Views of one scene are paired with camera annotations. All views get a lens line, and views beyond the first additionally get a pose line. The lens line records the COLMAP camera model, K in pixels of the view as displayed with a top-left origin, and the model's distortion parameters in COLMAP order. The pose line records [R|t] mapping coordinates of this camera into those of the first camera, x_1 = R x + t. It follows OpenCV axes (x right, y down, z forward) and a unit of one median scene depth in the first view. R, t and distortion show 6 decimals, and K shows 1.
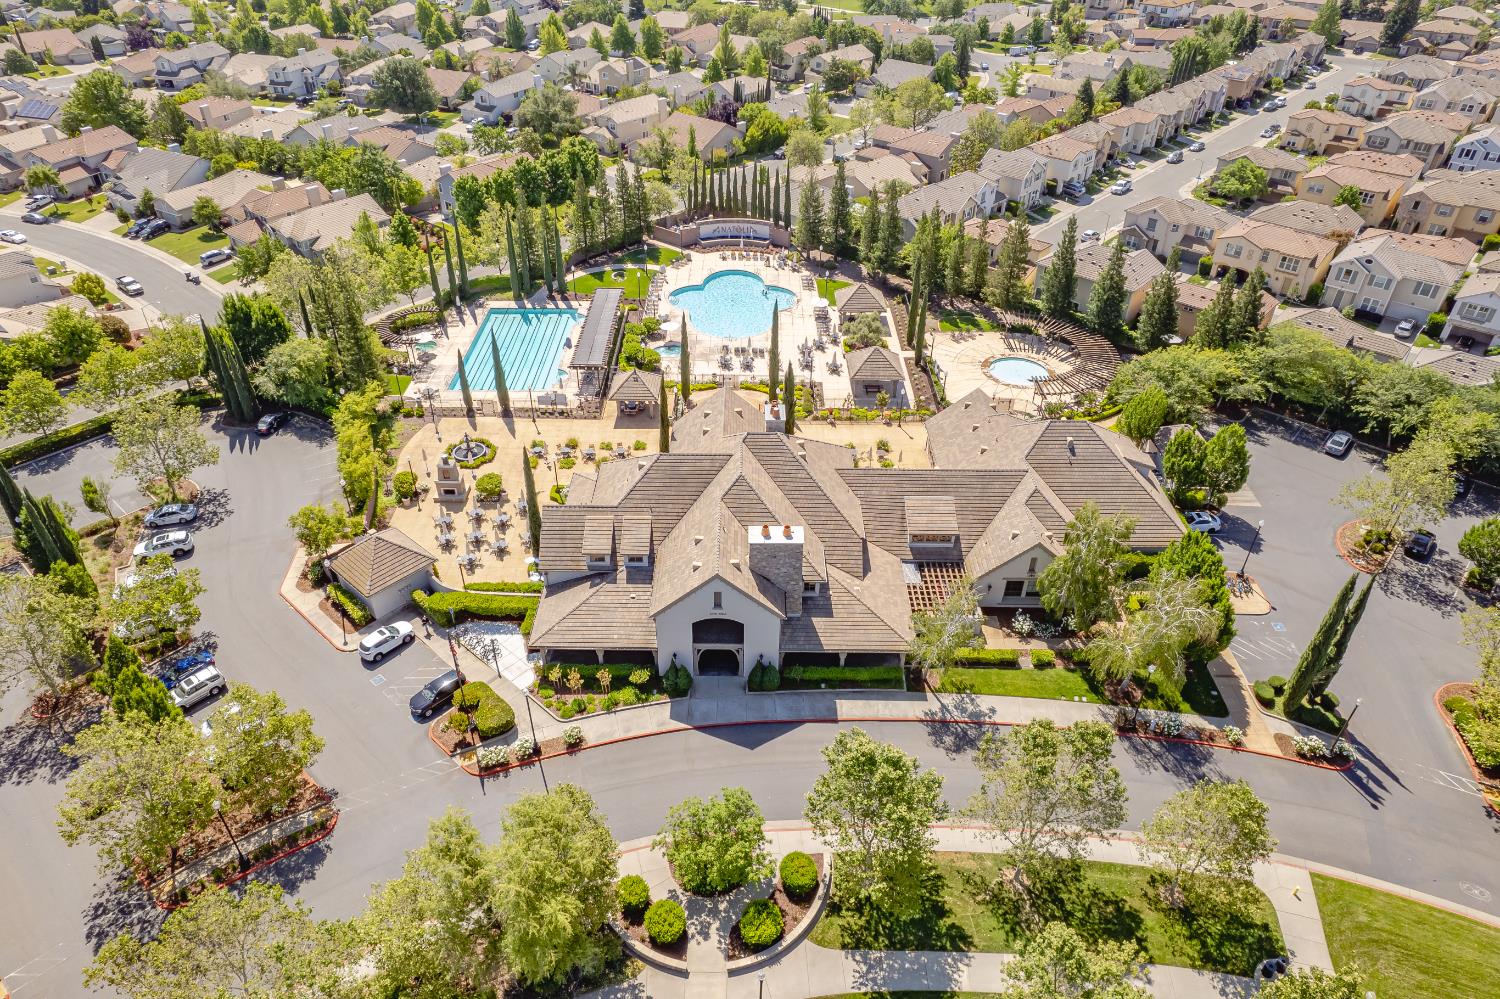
lens RADIAL K [[965.7, 0, 740.1], [0, 965.7, 497.5], [0, 0, 1]] dist [-0.068579, 0.060820]
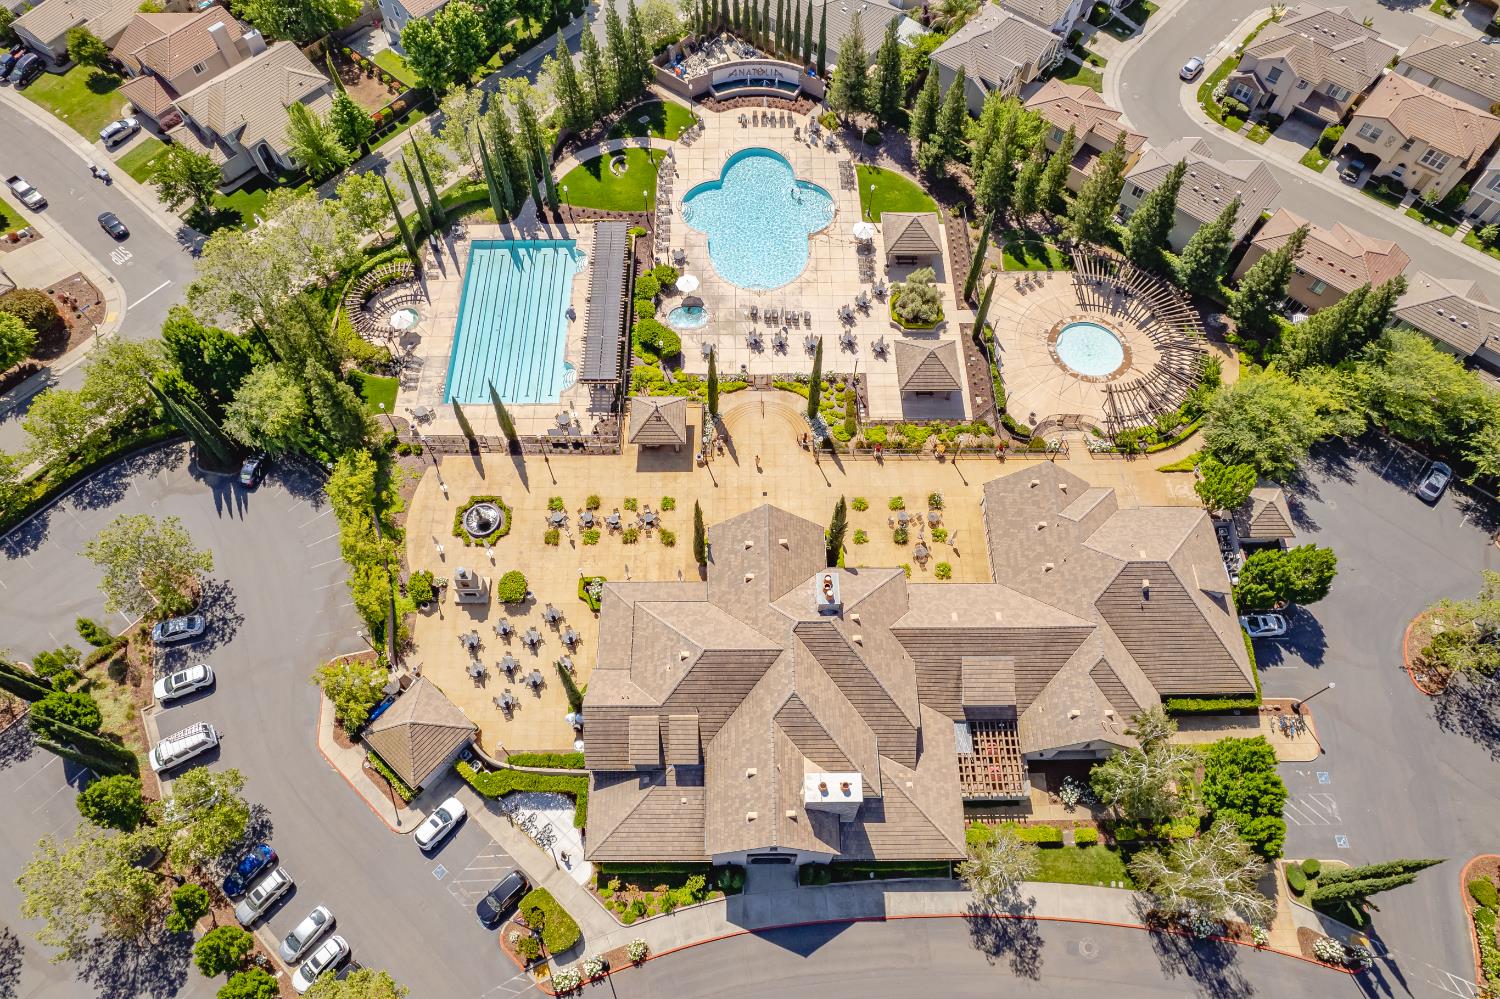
lens RADIAL K [[965.7, 0, 740.7], [0, 965.7, 502.6], [0, 0, 1]] dist [-0.068579, 0.060820]
pose [[0.999894, -0.014267, 0.003063, -0.039094], [0.011532, 0.901233, 0.433182, -0.456411], [-0.008941, -0.433100, 0.901301, 0.183084]]
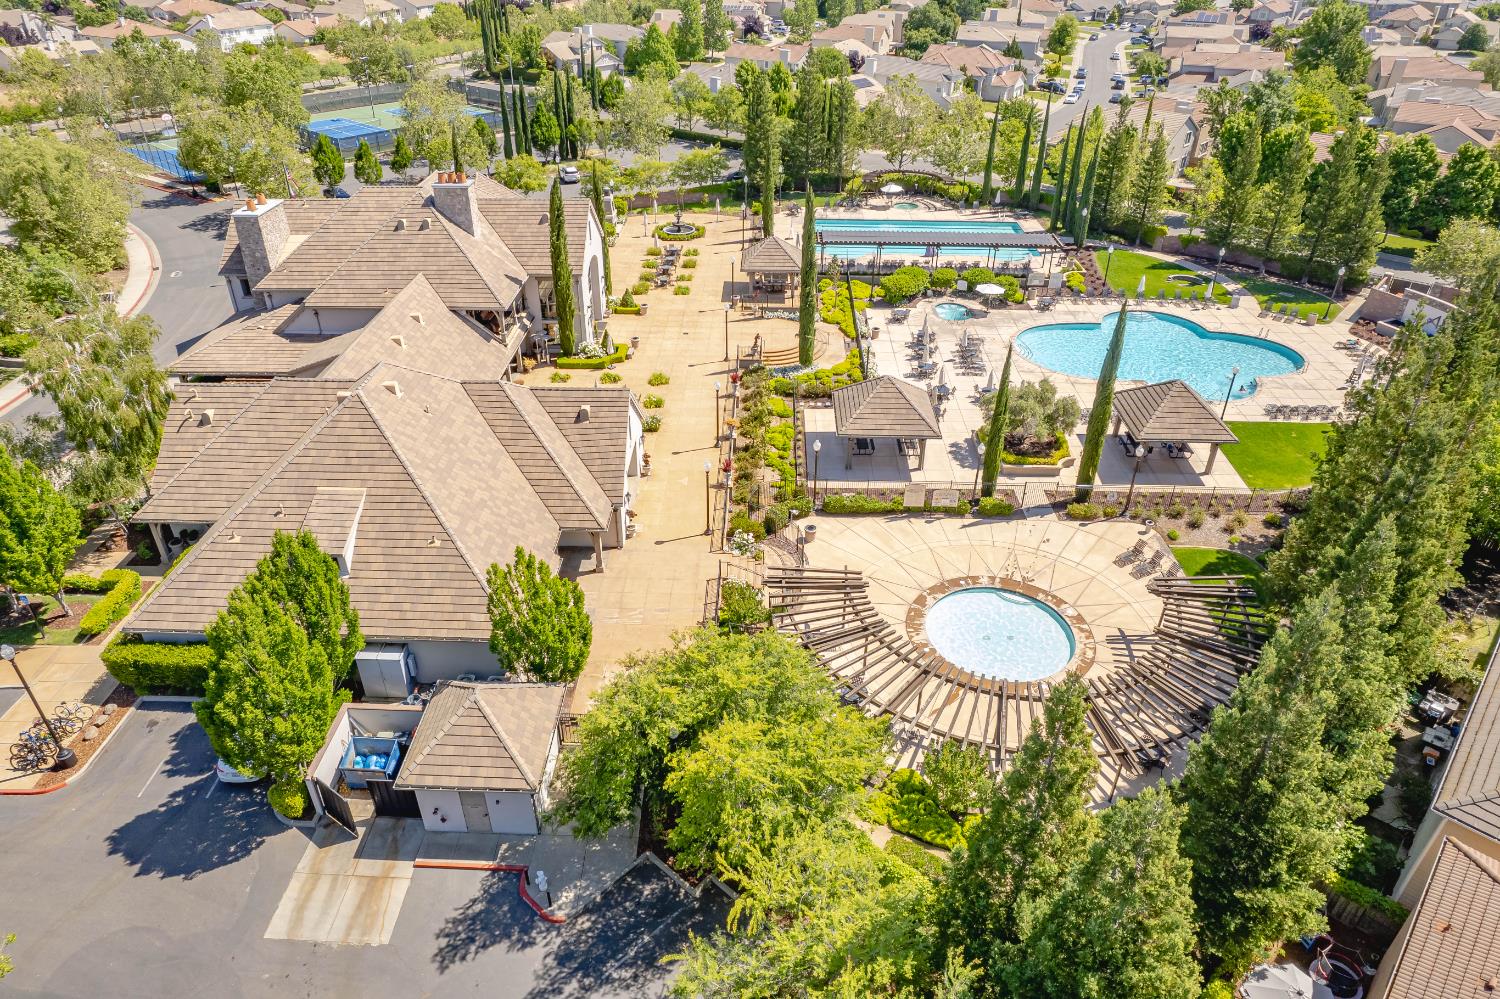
lens RADIAL K [[965.7, 0, 740.0], [0, 965.7, 502.4], [0, 0, 1]] dist [-0.068579, 0.060820]
pose [[-0.023940, 0.530130, -0.847578, 0.710124], [-0.585347, 0.679863, 0.441763, -0.332525], [0.810429, 0.506703, 0.294034, 0.905509]]
